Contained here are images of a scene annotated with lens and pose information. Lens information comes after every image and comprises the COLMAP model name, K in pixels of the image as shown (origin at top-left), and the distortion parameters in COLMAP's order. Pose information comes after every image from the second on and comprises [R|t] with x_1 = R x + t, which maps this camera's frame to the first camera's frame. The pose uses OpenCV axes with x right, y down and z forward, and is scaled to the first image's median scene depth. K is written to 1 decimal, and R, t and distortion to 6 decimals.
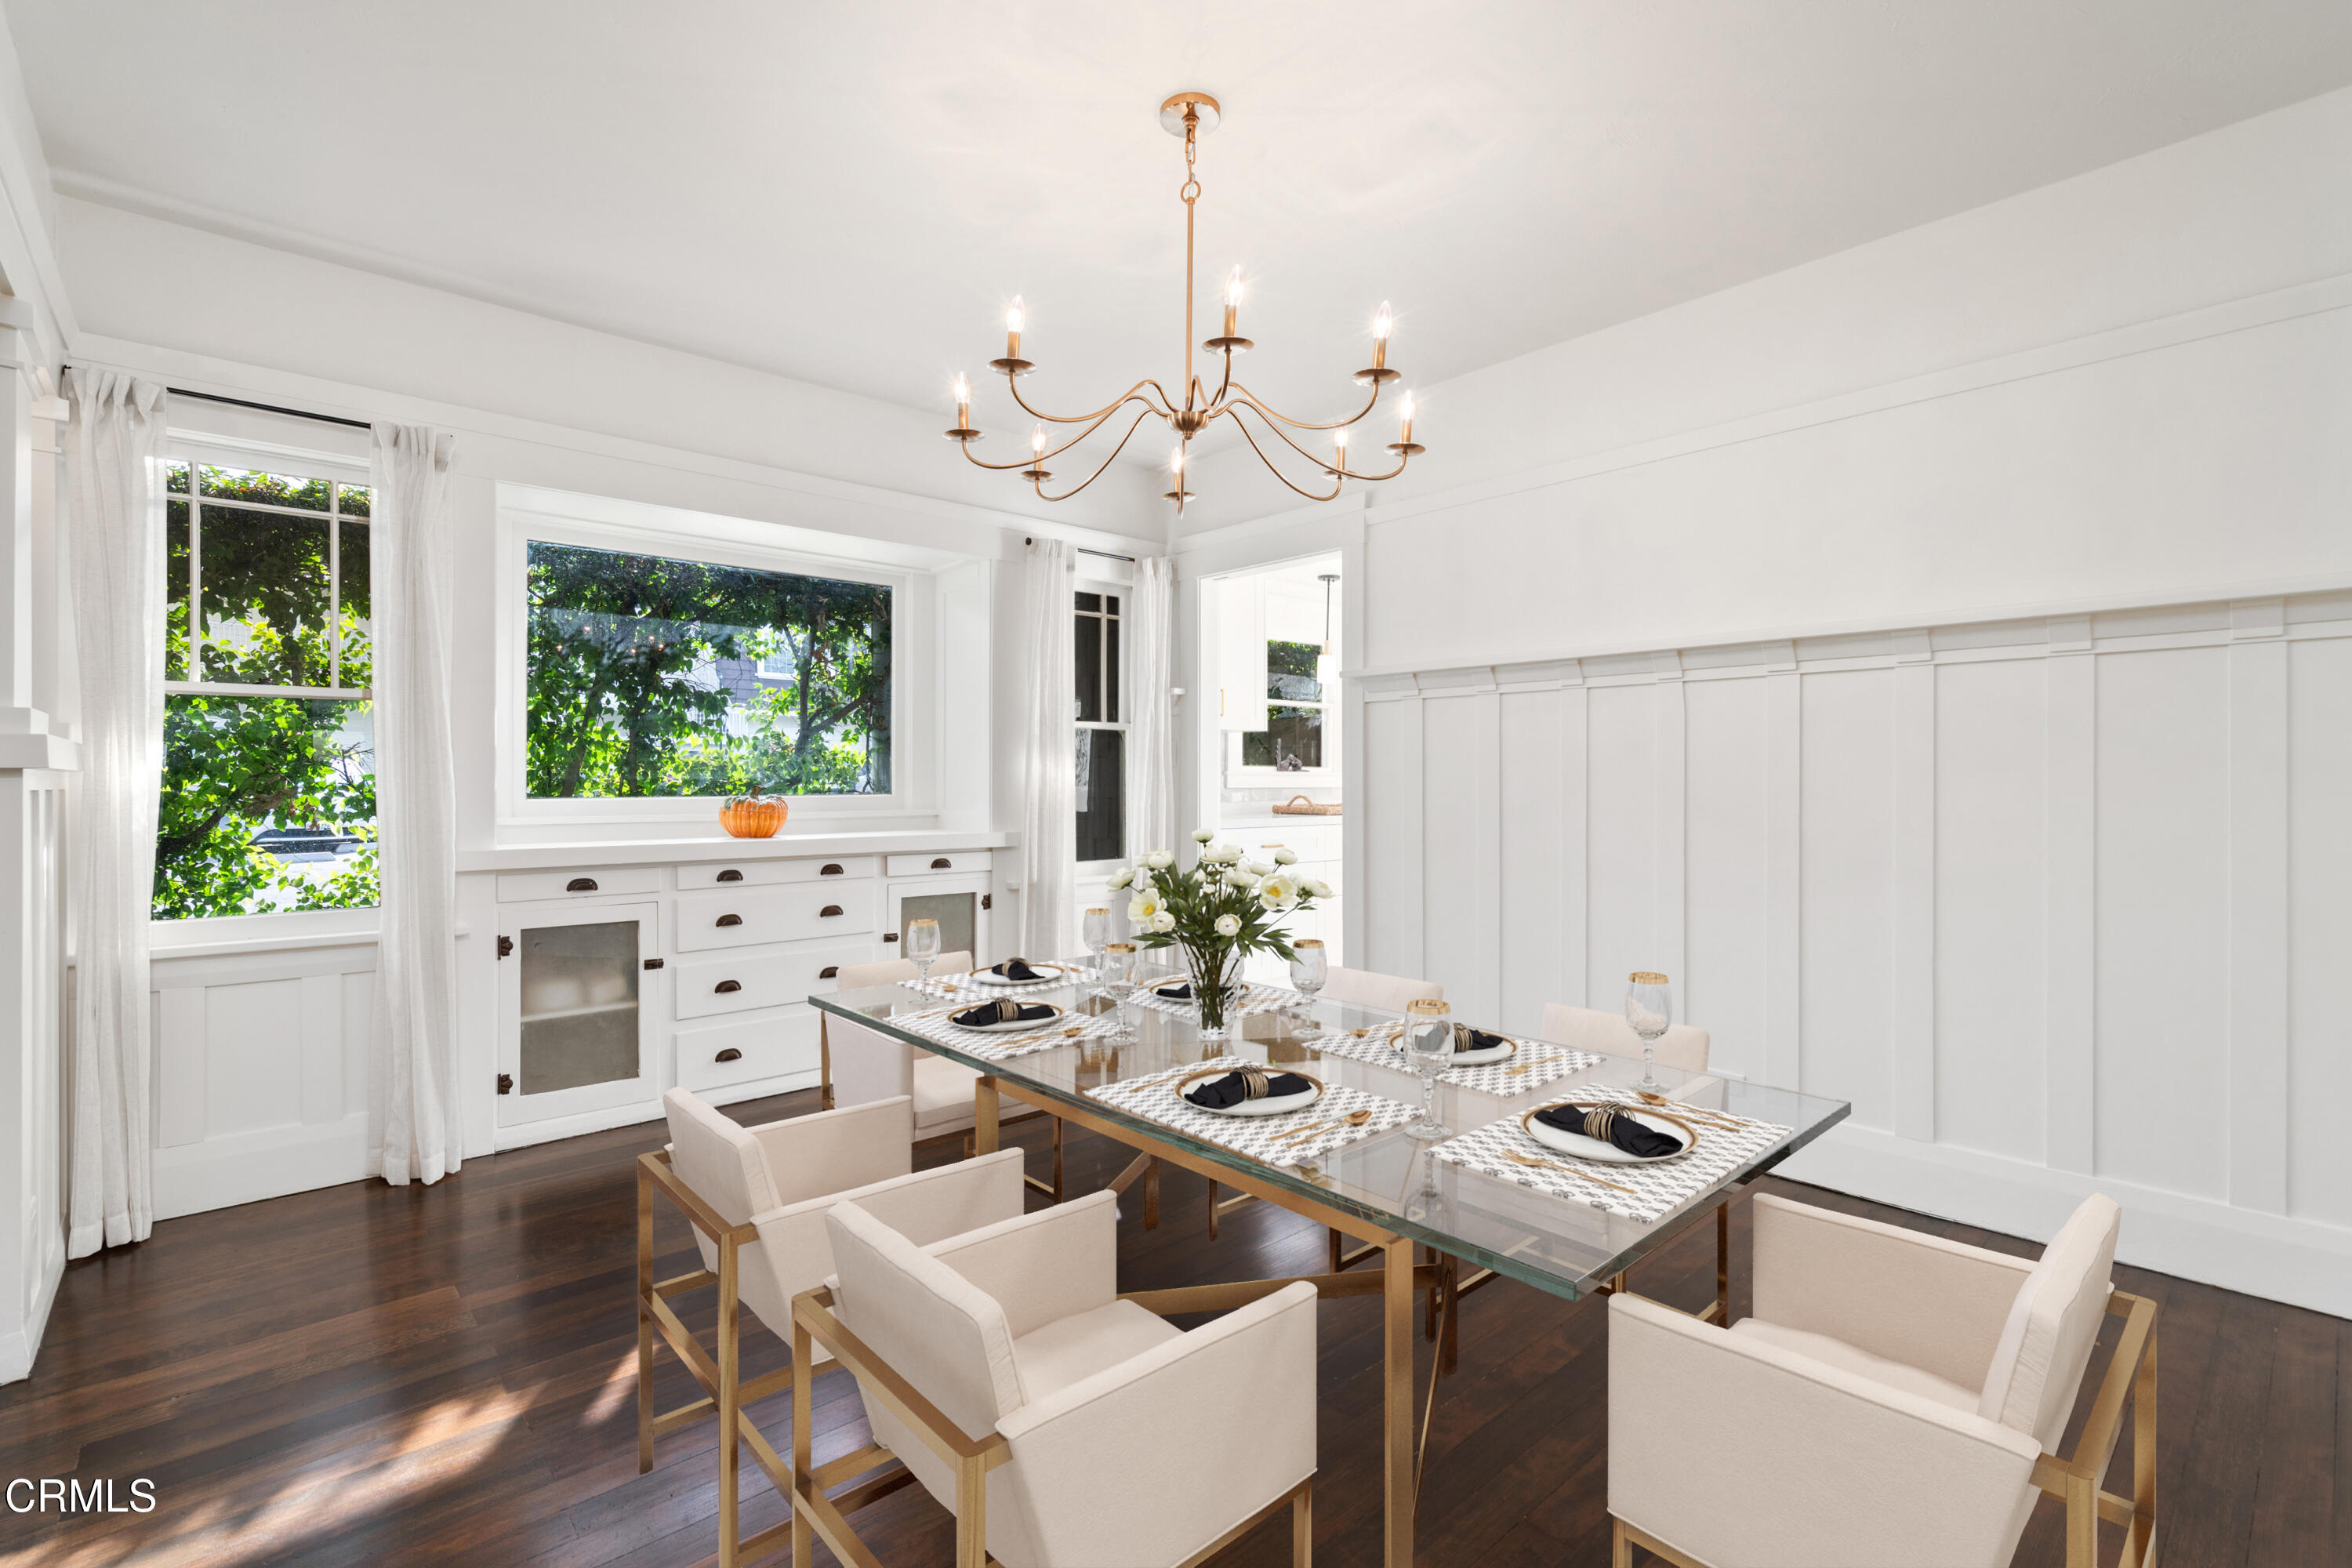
lens RADIAL K [[1071.4, 0, 1169.2], [0, 1071.4, 780.1], [0, 0, 1]] dist [-0.001310, 0.000259]
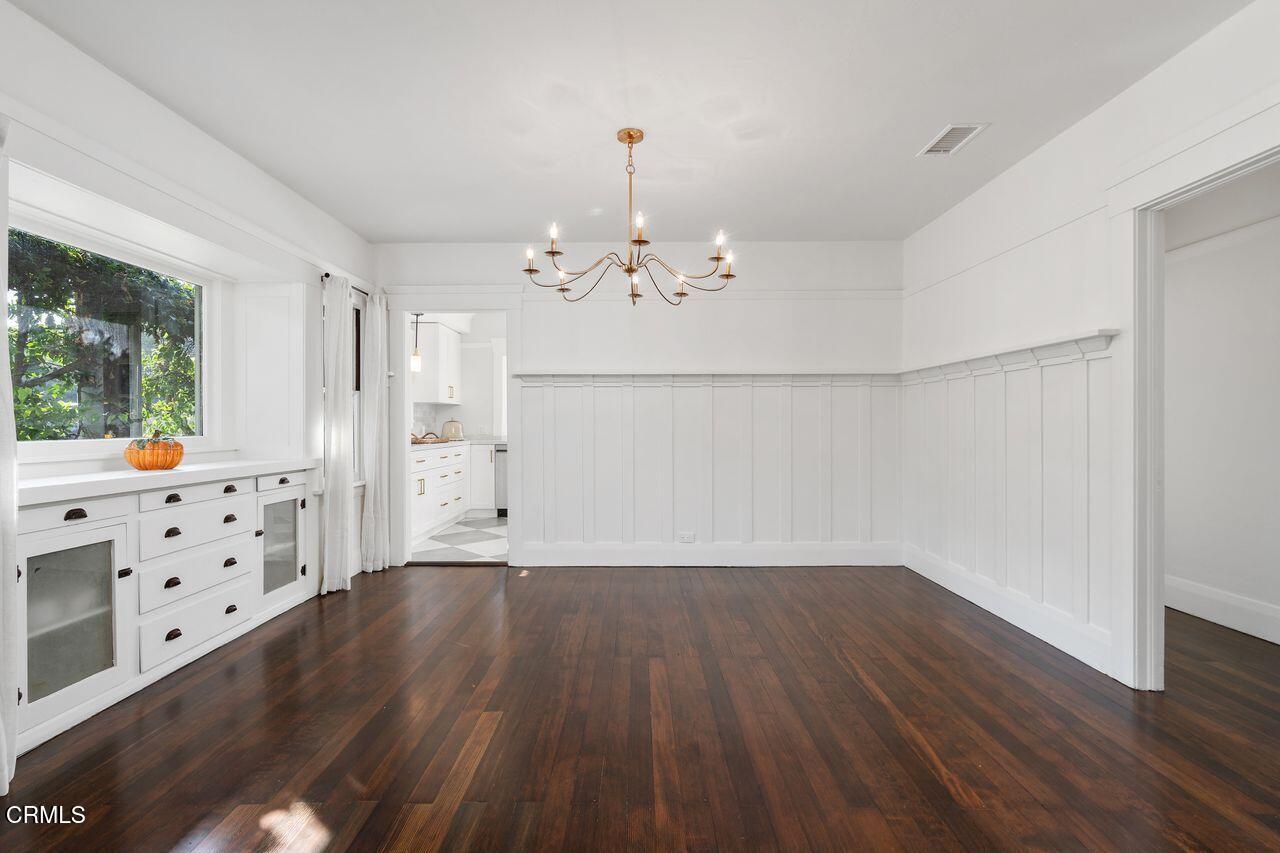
lens RADIAL K [[583.1, 0, 636.3], [0, 583.1, 424.4], [0, 0, 1]] dist [-0.001310, 0.000259]
pose [[0.668986, -0.001692, 0.743274, -0.590461], [0.001274, 0.999999, 0.001130, -0.001987], [-0.743274, 0.000191, 0.668987, 0.100207]]
